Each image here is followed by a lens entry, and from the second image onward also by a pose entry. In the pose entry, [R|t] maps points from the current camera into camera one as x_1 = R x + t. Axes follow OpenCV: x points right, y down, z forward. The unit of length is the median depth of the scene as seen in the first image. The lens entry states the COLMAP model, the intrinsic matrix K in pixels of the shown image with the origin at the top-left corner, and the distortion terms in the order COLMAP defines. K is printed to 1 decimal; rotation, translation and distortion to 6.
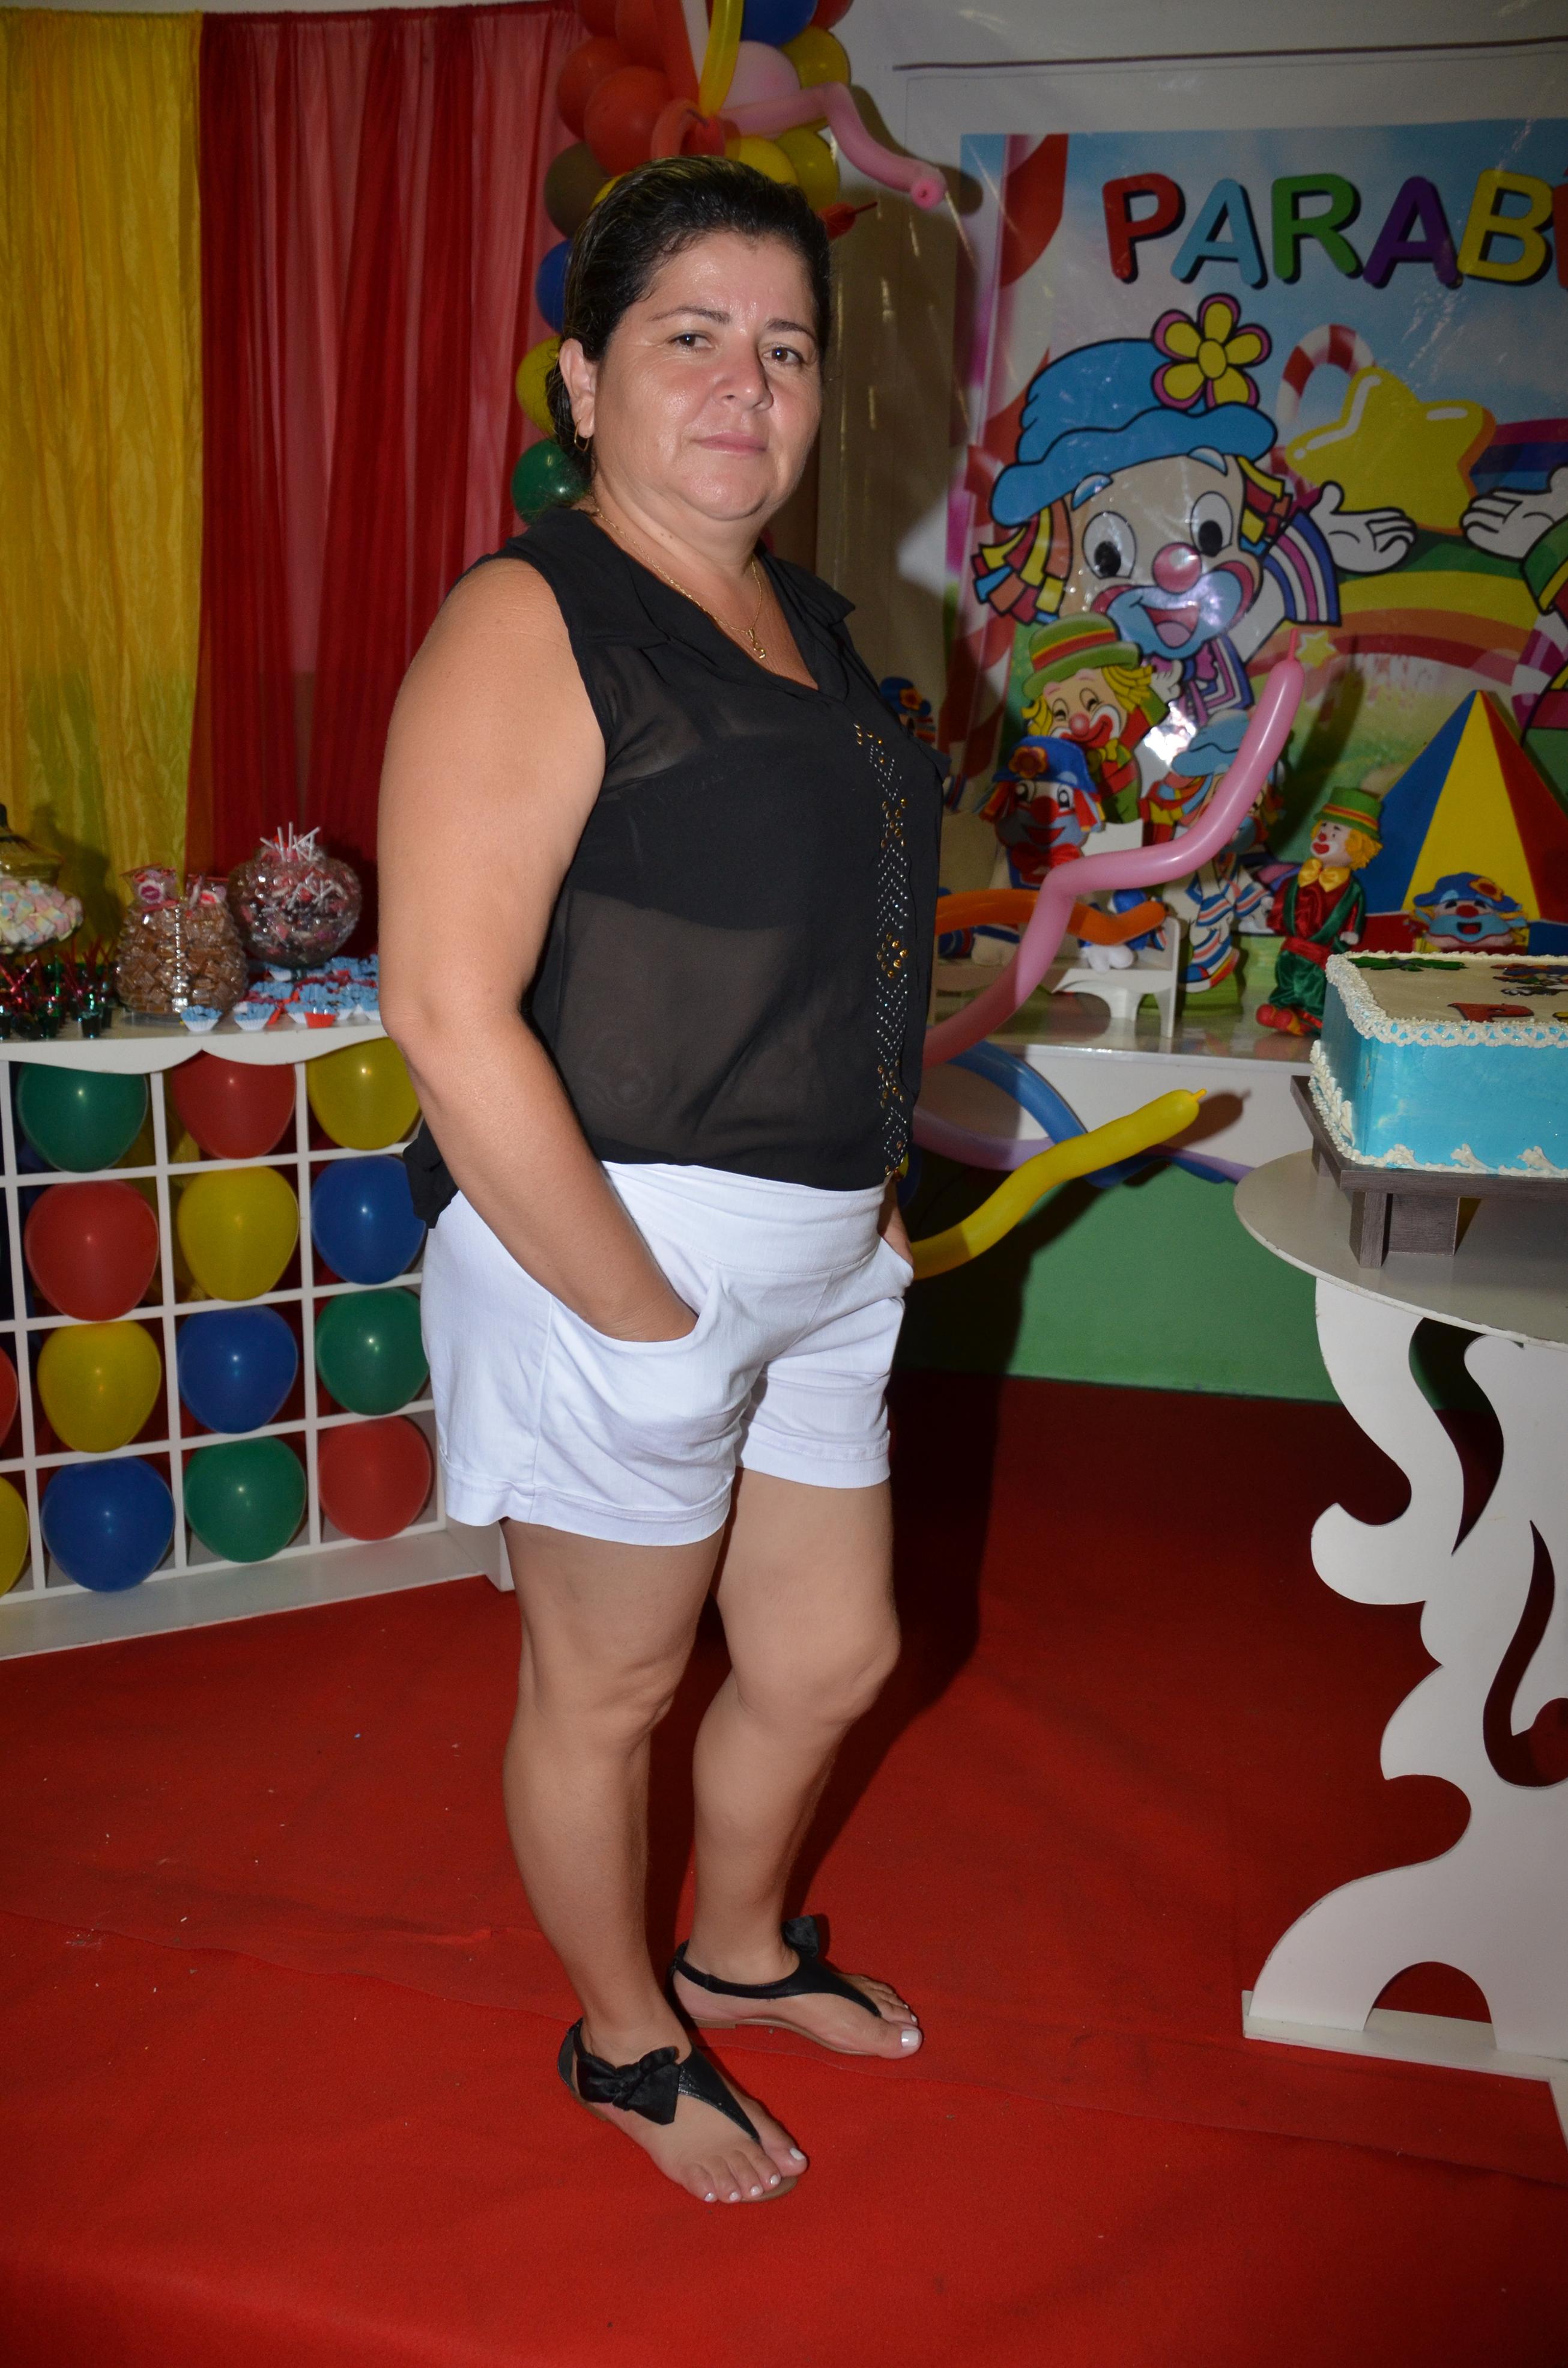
lens RADIAL K [[1844.3, 0, 759.1], [0, 1844.3, 1177.1], [0, 0, 1]] dist [-0.165323, 0.125579]
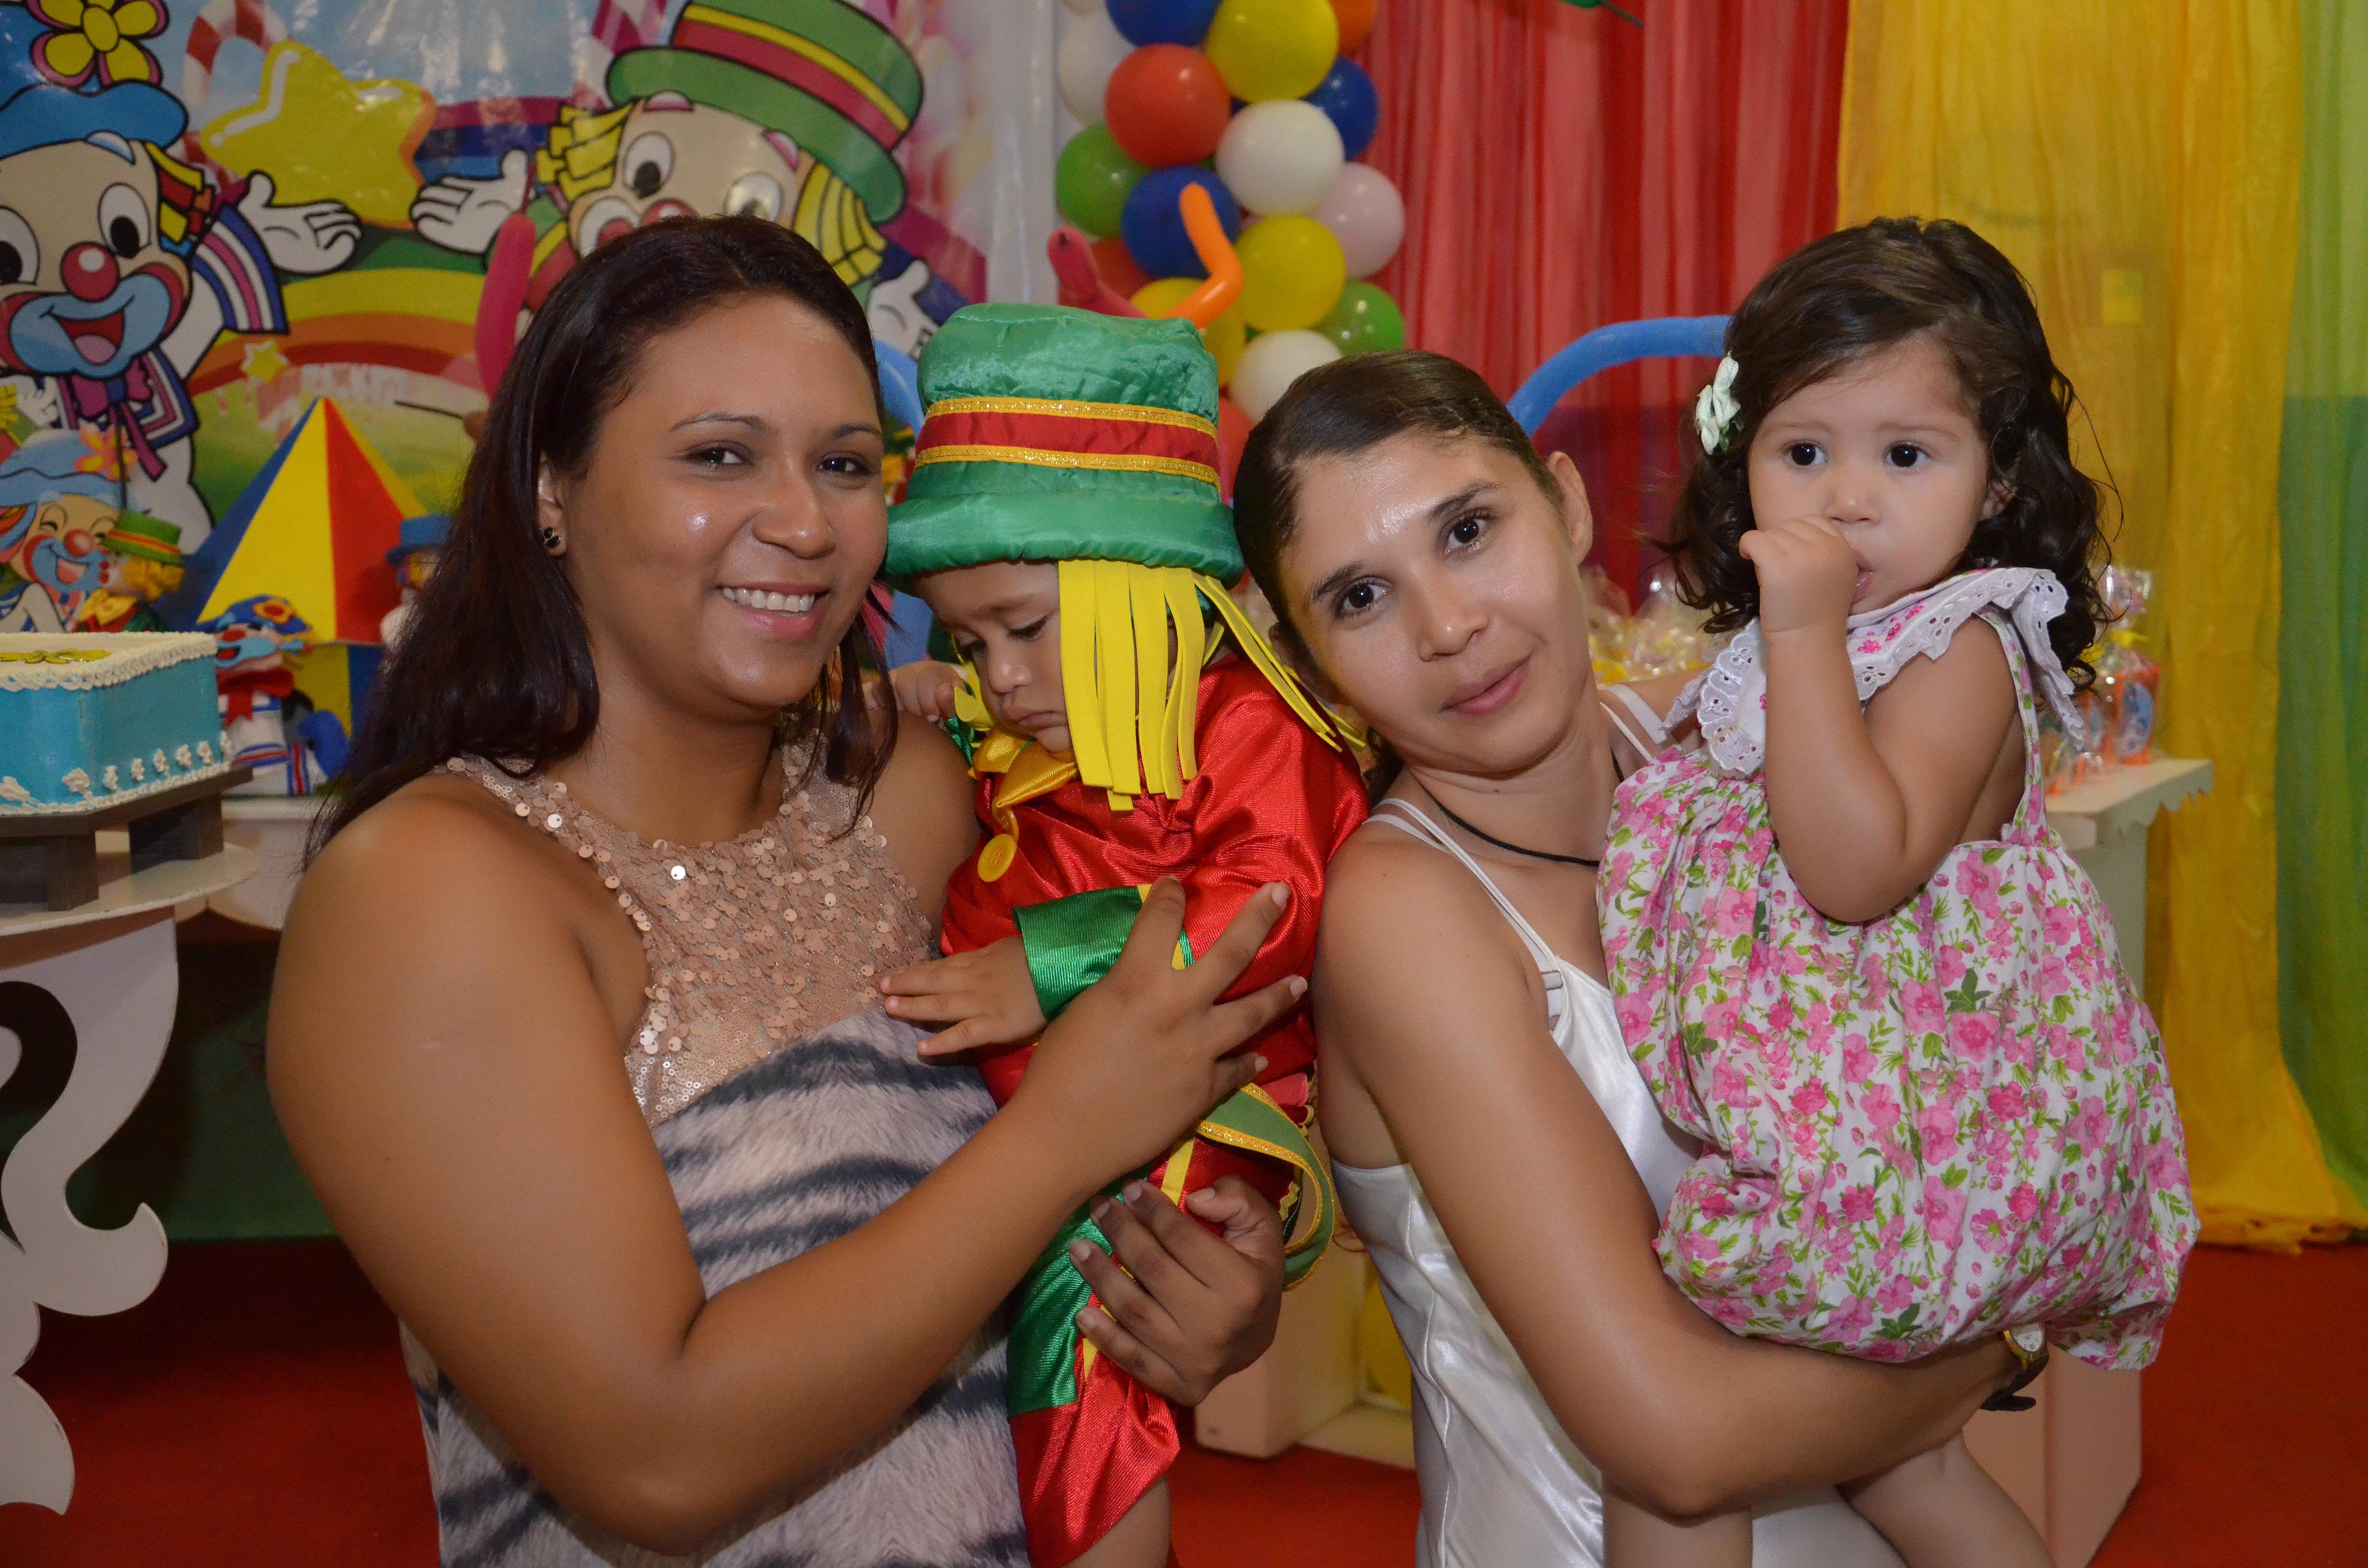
lens RADIAL K [[2578.7, 0, 1206.9], [0, 2578.7, 778.5], [0, 0, 1]] dist [-0.032571, 0.308311]
pose [[0.969269, -0.054902, 0.239798, 0.451179], [0.085937, 0.988932, -0.120946, 0.101895], [-0.230504, 0.137836, 0.963260, -0.300203]]
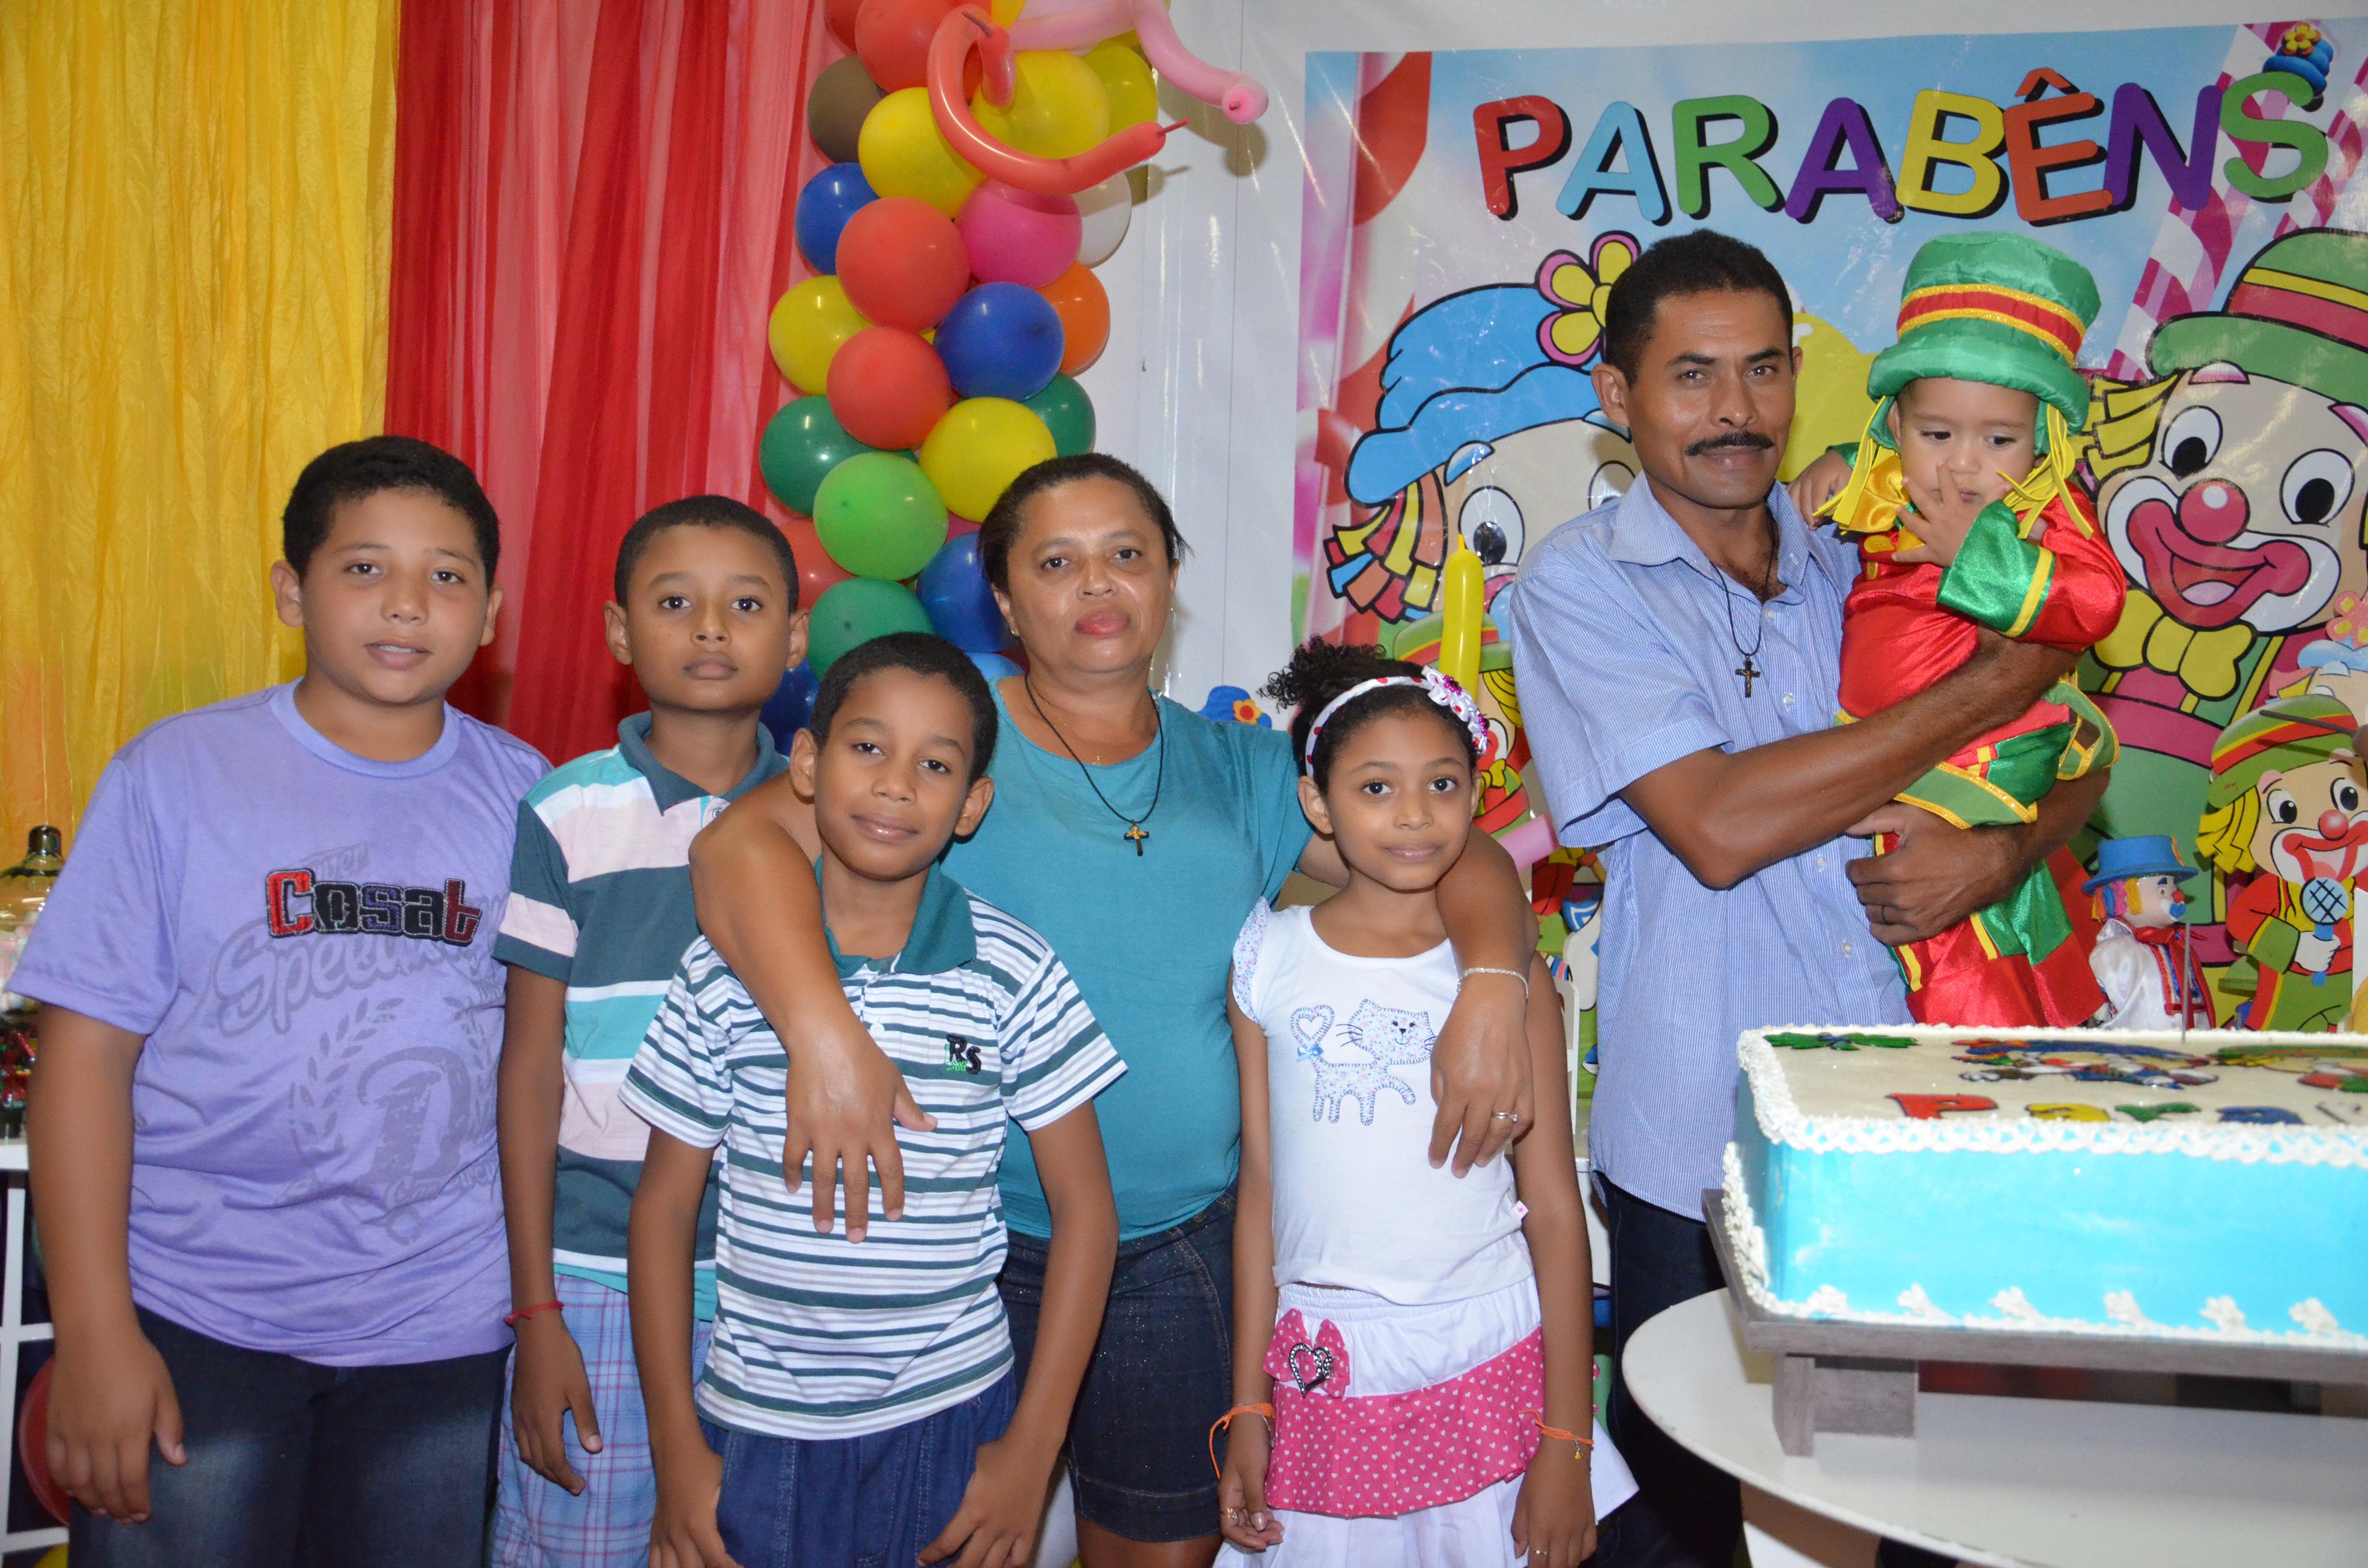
lens RADIAL K [[2275.0, 0, 1196.8], [0, 2275.0, 780.5], [0, 0, 1]] dist [-0.102389, 0.250711]
pose [[0.999425, 0.003460, 0.033728, 0.026714], [0.004248, 0.974165, -0.225799, -0.005221], [-0.033638, 0.225812, 0.973590, 0.024810]]
